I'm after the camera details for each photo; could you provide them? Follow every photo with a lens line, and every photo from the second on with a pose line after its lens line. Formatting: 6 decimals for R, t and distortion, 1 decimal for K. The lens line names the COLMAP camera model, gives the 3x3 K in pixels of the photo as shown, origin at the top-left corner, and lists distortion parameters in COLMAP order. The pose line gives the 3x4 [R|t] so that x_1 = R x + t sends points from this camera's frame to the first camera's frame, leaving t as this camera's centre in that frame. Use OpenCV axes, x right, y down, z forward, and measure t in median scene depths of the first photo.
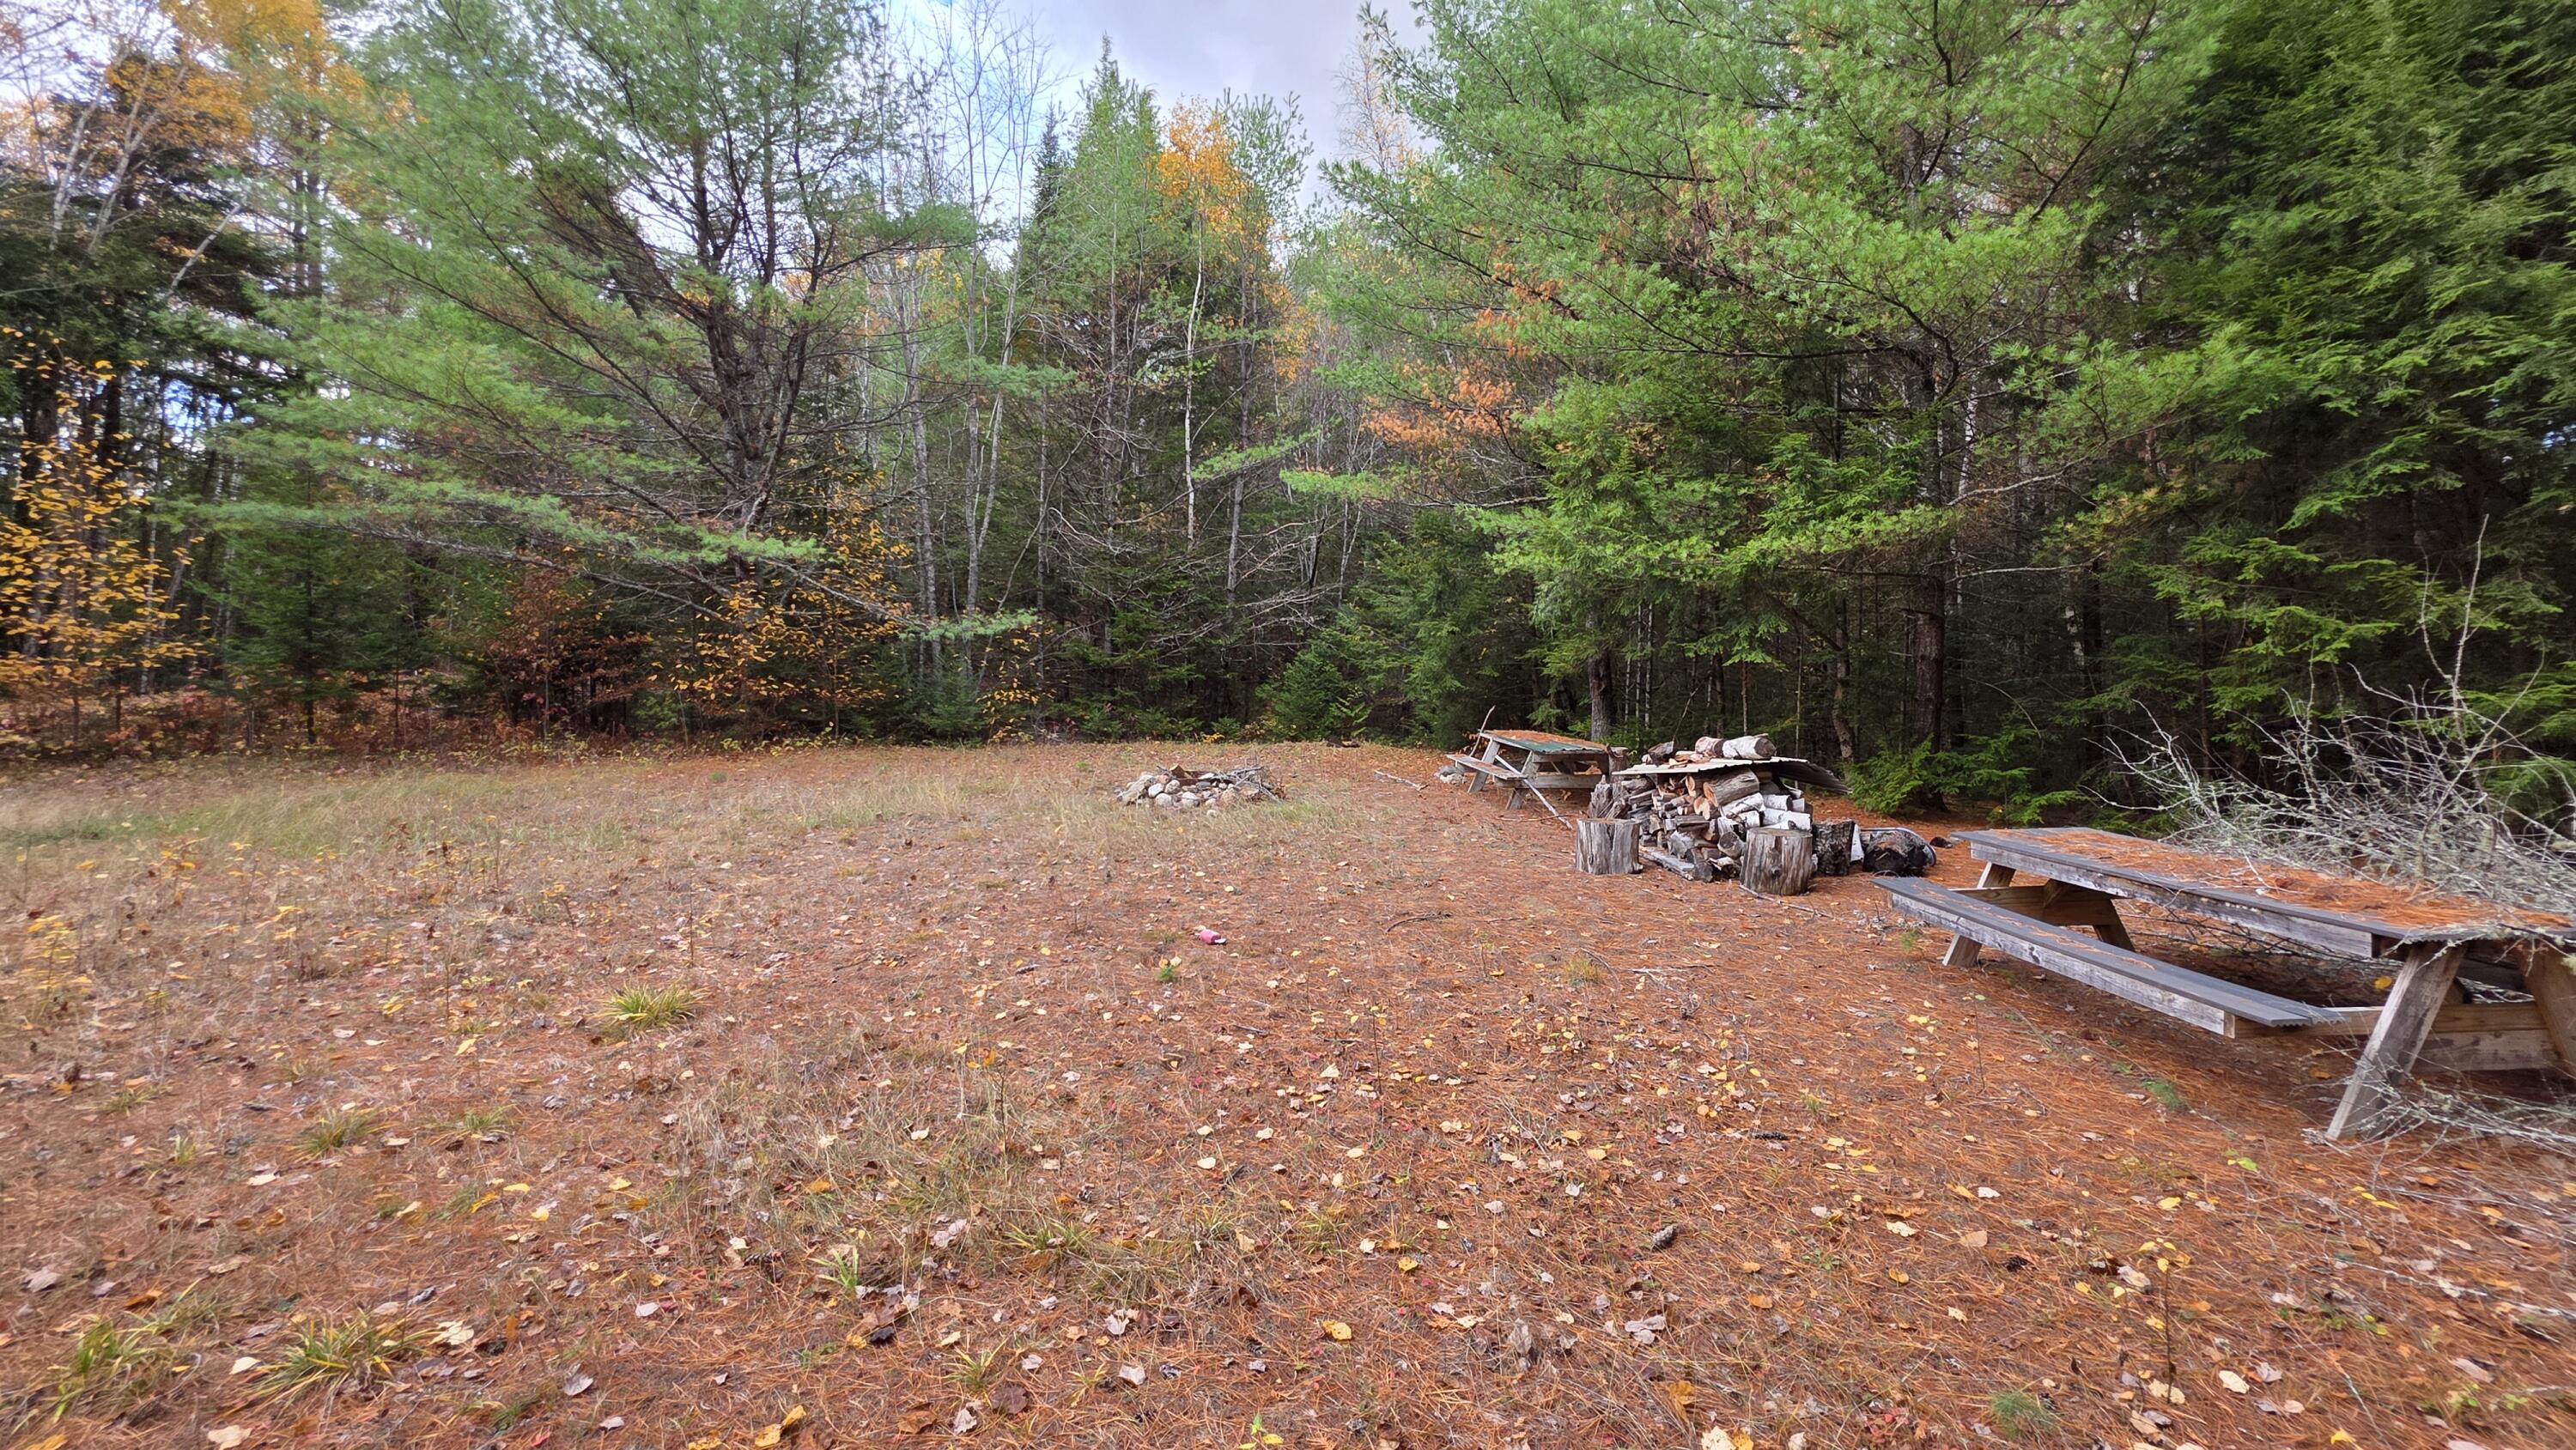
lens RADIAL K [[1017.7, 0, 1287.8], [0, 1017.7, 716.4], [0, 0, 1]] dist [-0.000503, -0.000198]
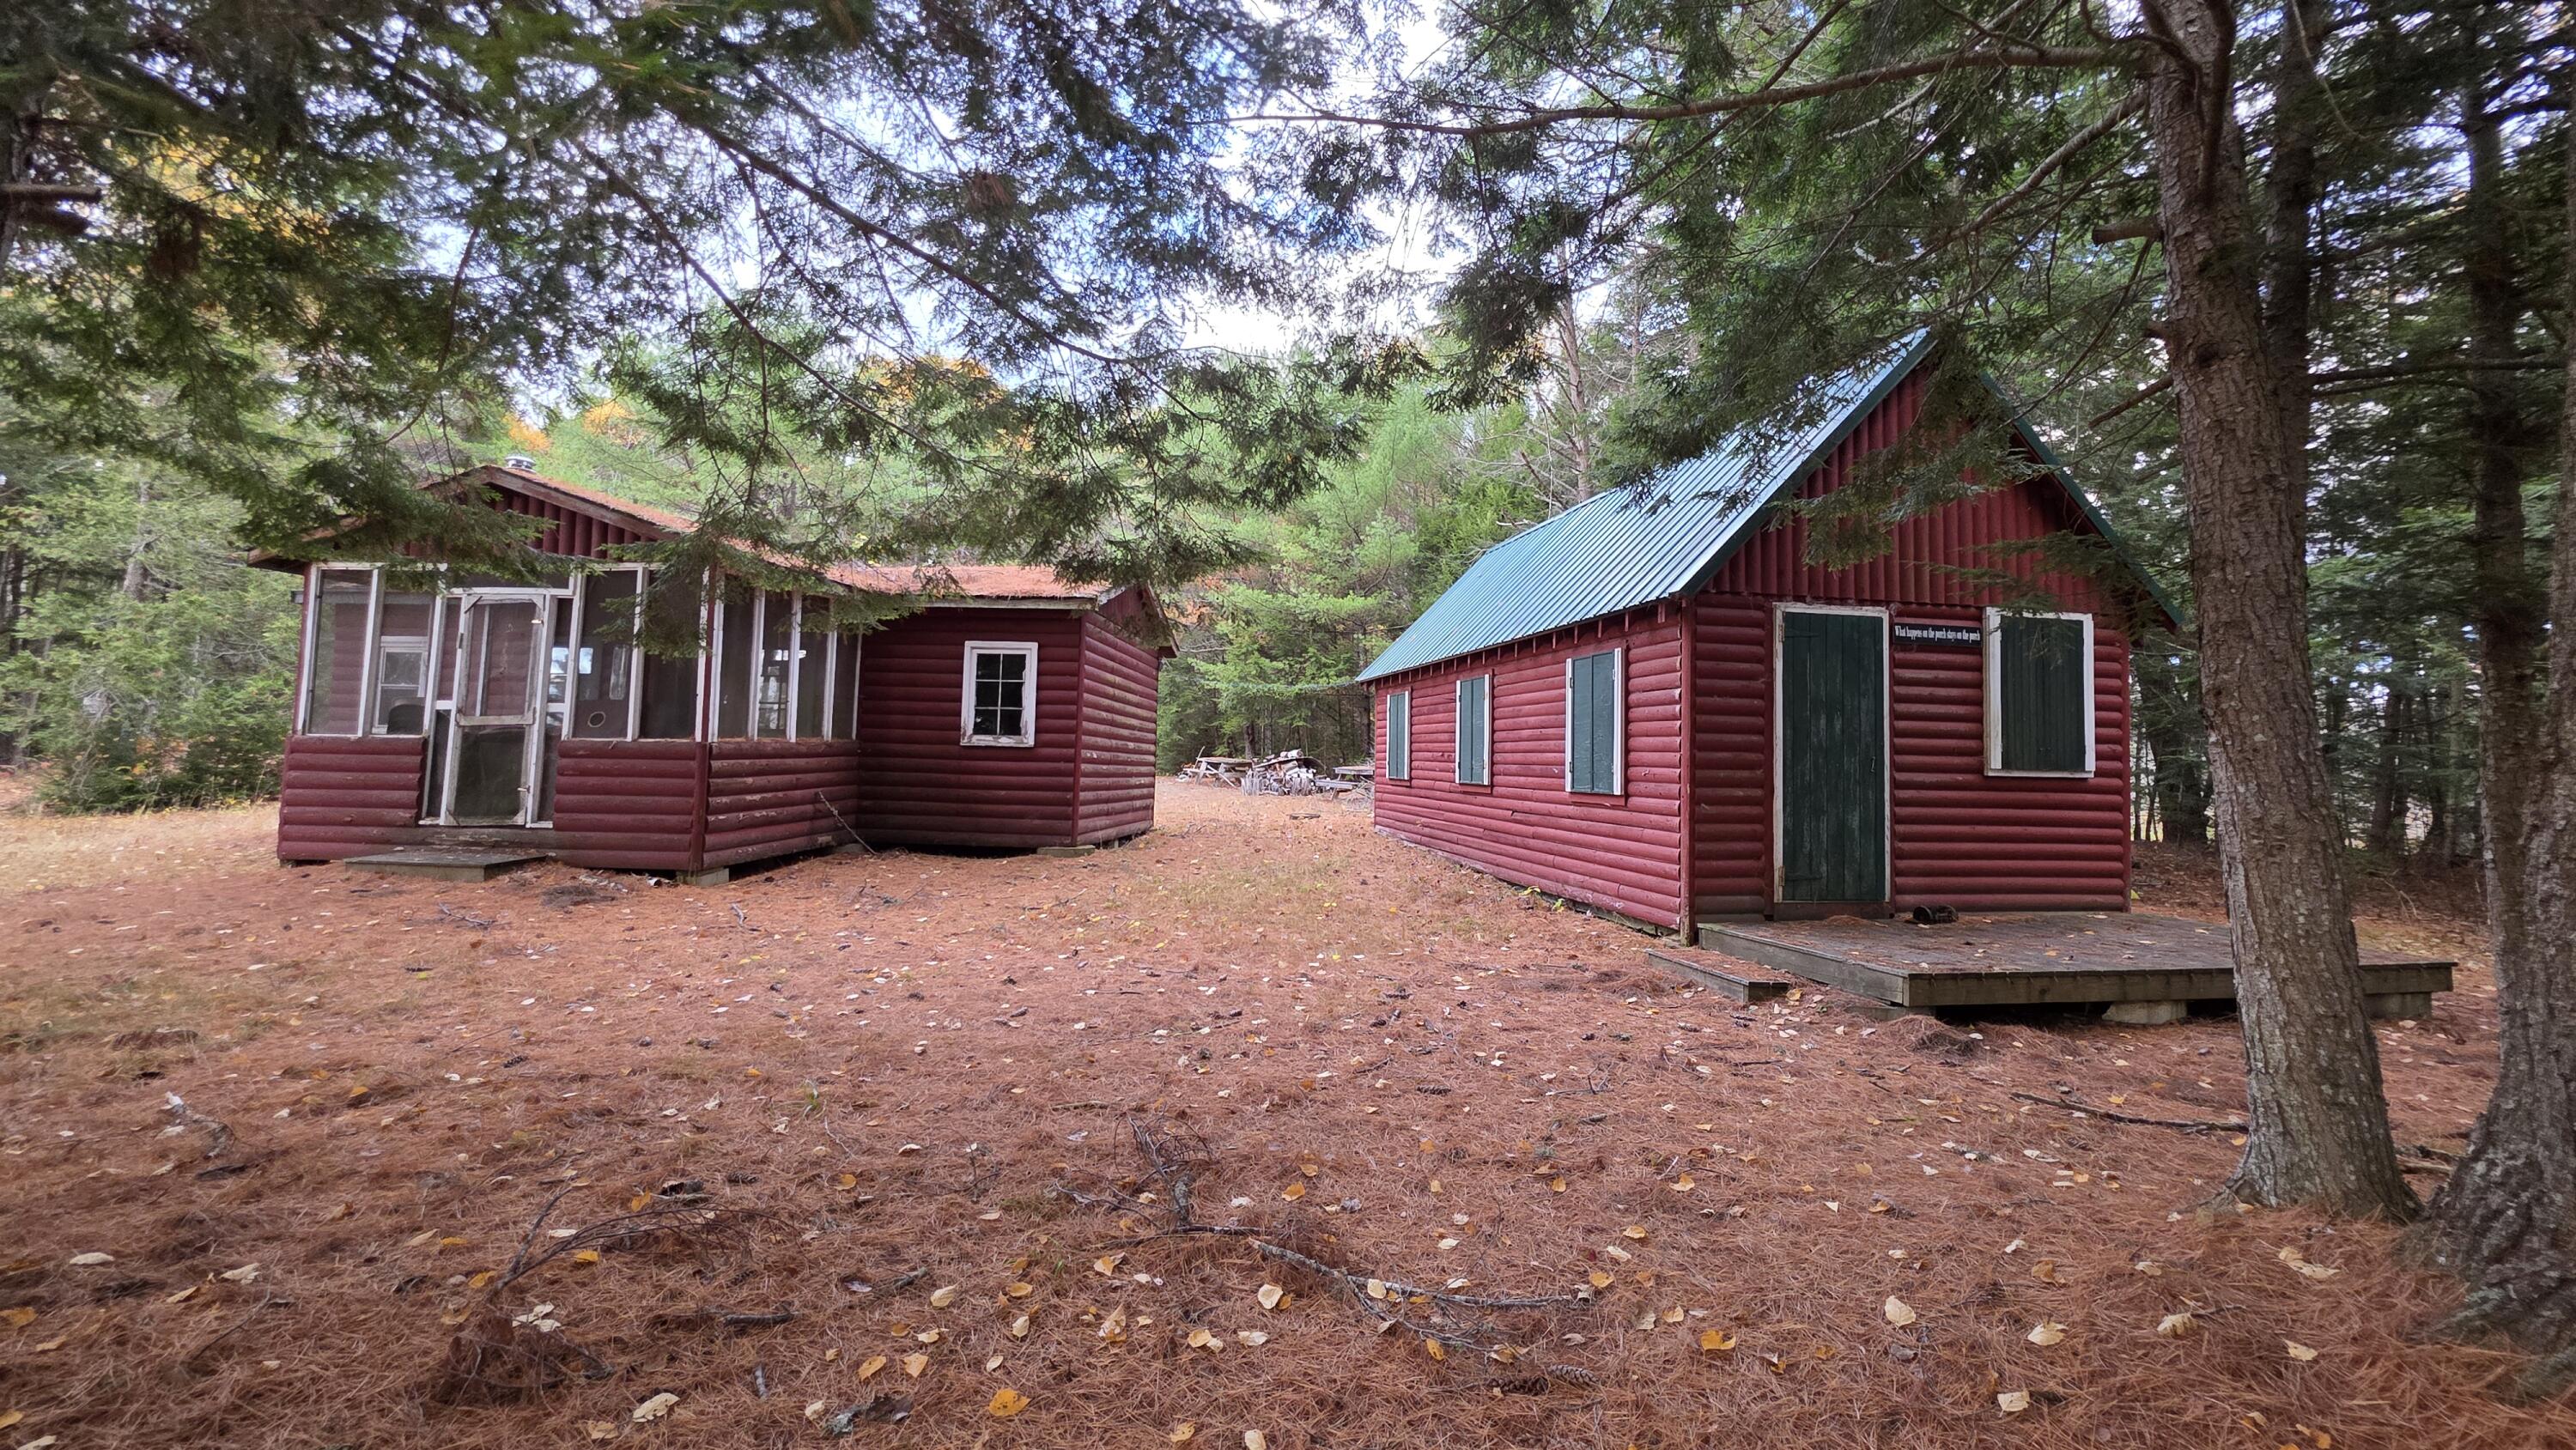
lens RADIAL K [[1025.6, 0, 1295.8], [0, 1025.6, 717.5], [0, 0, 1]] dist [-0.002139, -0.000254]
pose [[0.944431, -0.001488, 0.328706, -0.477632], [0.023203, 0.997797, -0.062149, 0.097126], [-0.327890, 0.066322, 0.942385, -1.632316]]
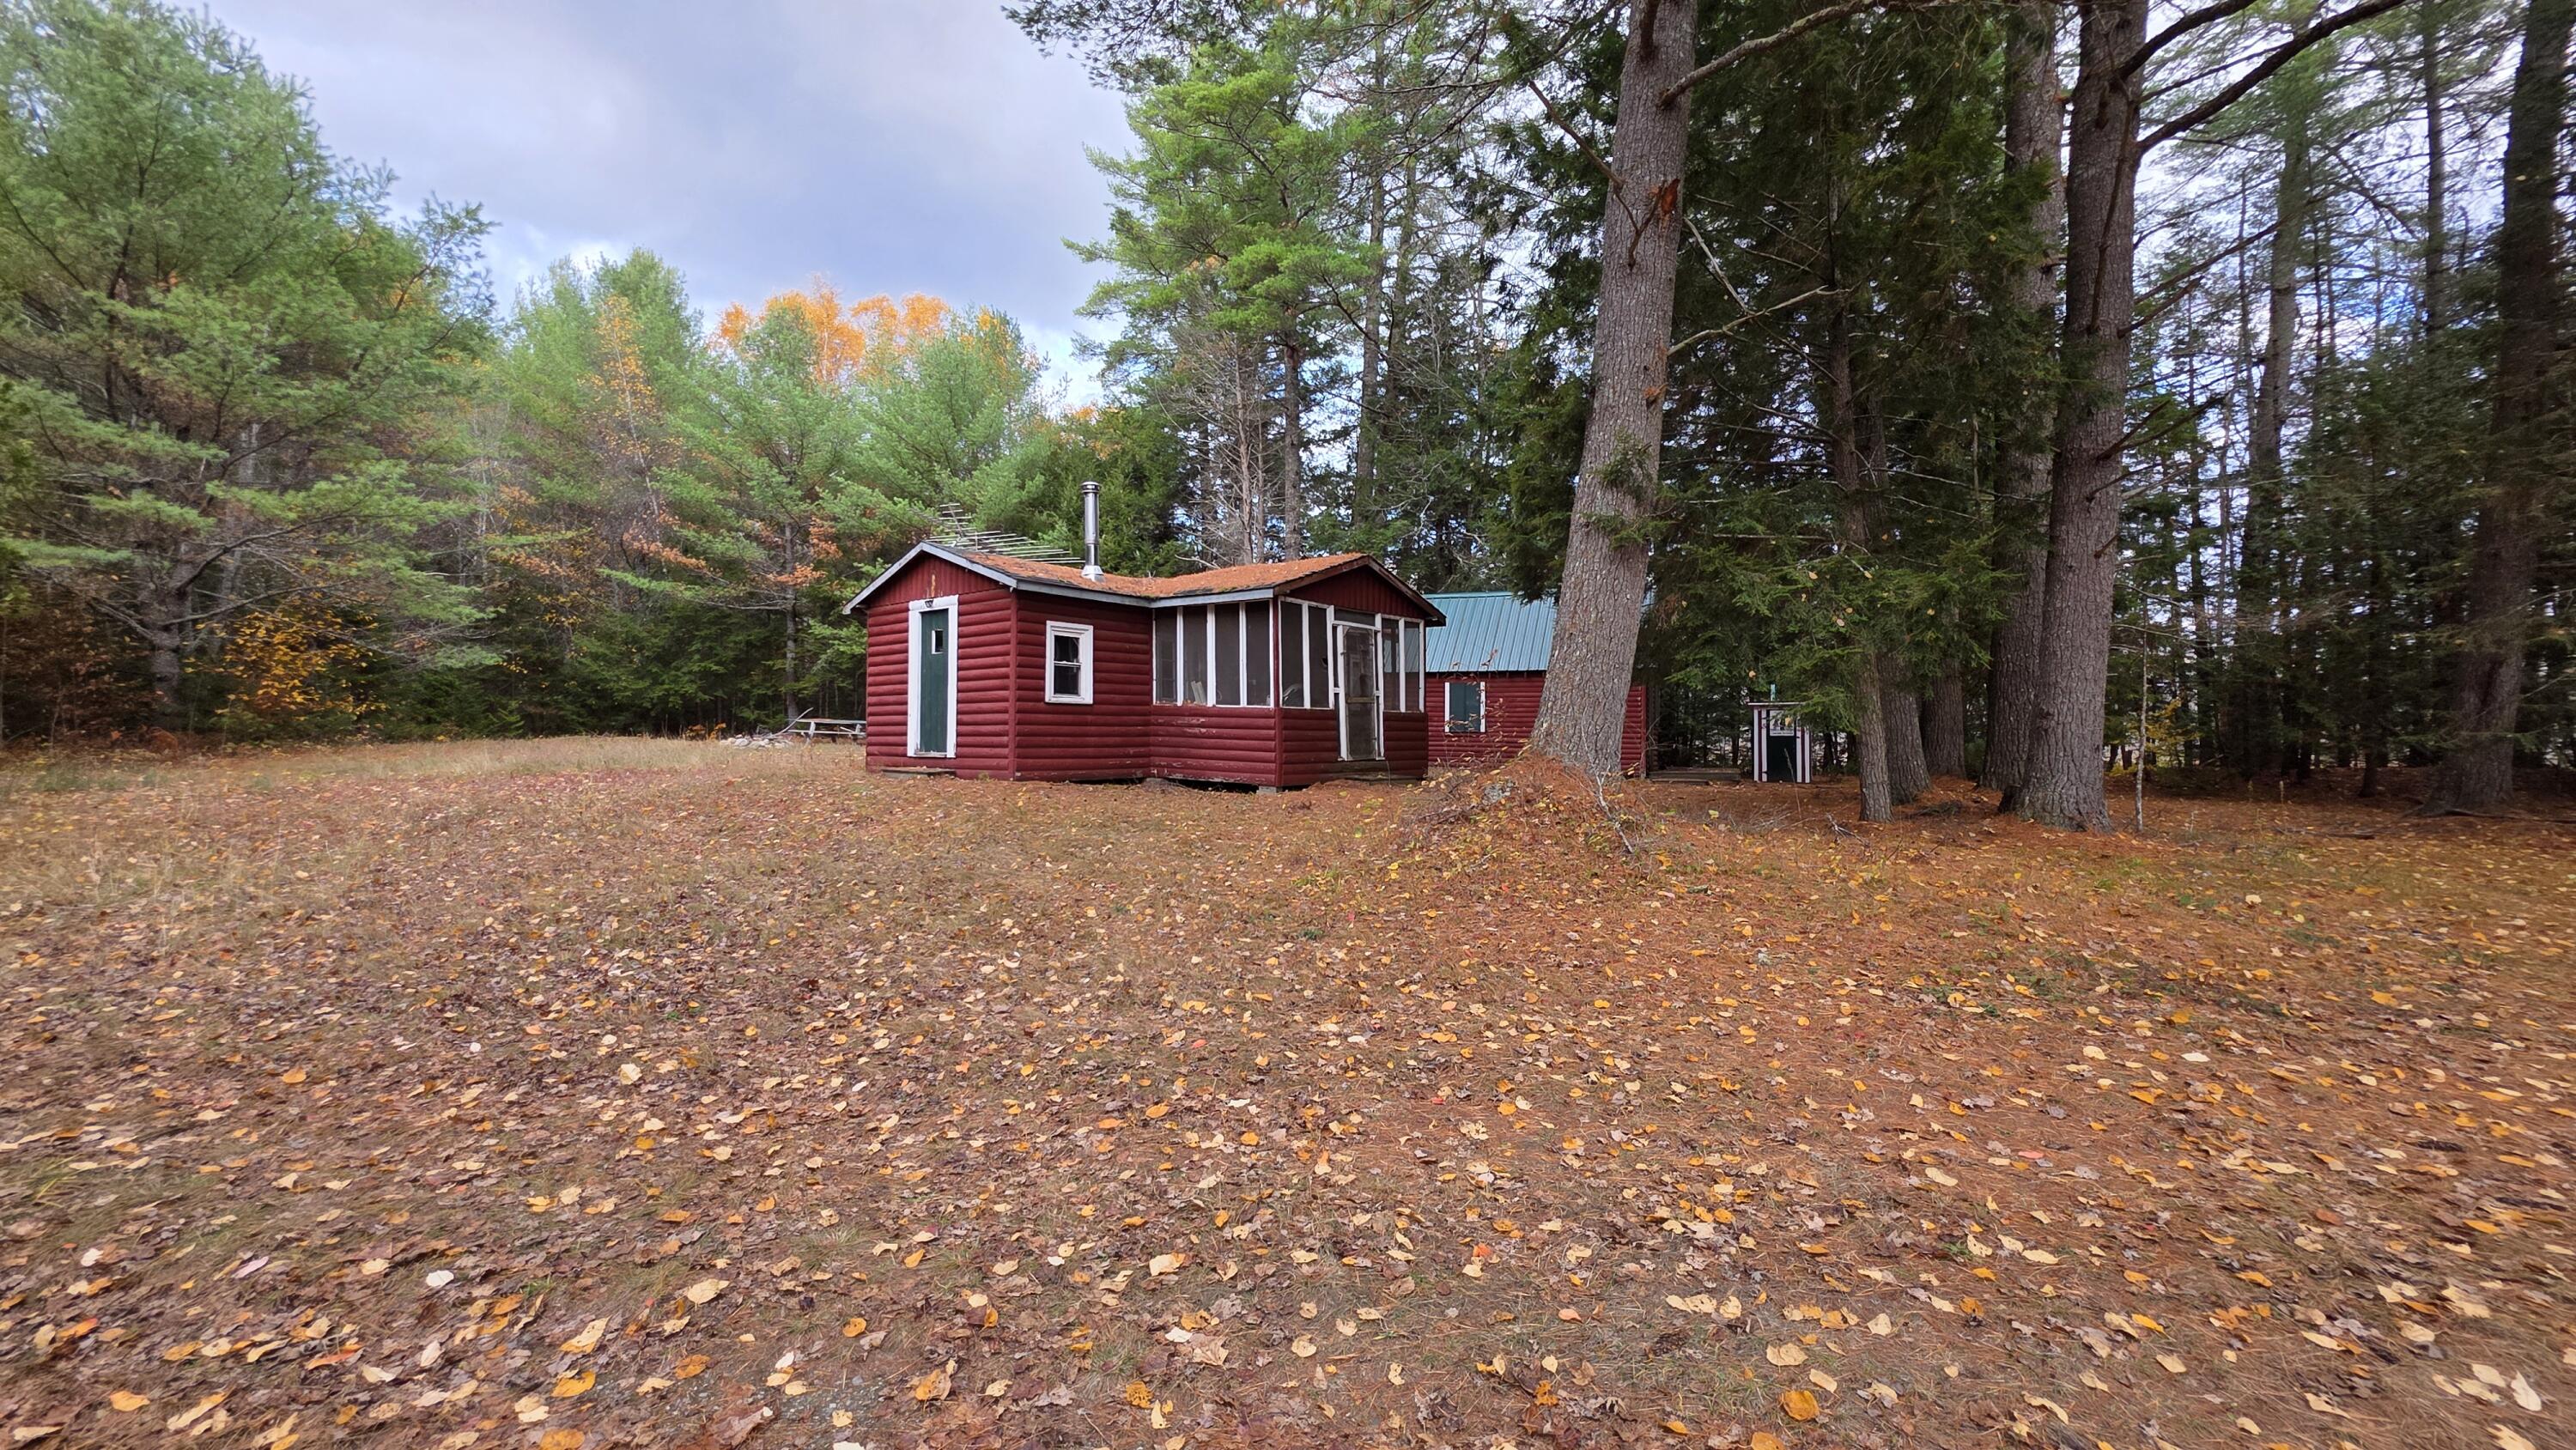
lens RADIAL K [[1022.9, 0, 1297.4], [0, 1022.9, 716.2], [0, 0, 1]] dist [-0.000154, 0.000358]
pose [[0.269872, -0.011690, 0.962825, -2.313702], [0.035944, 0.999352, 0.002059, 0.046057], [-0.962225, 0.034052, 0.270118, -0.898868]]
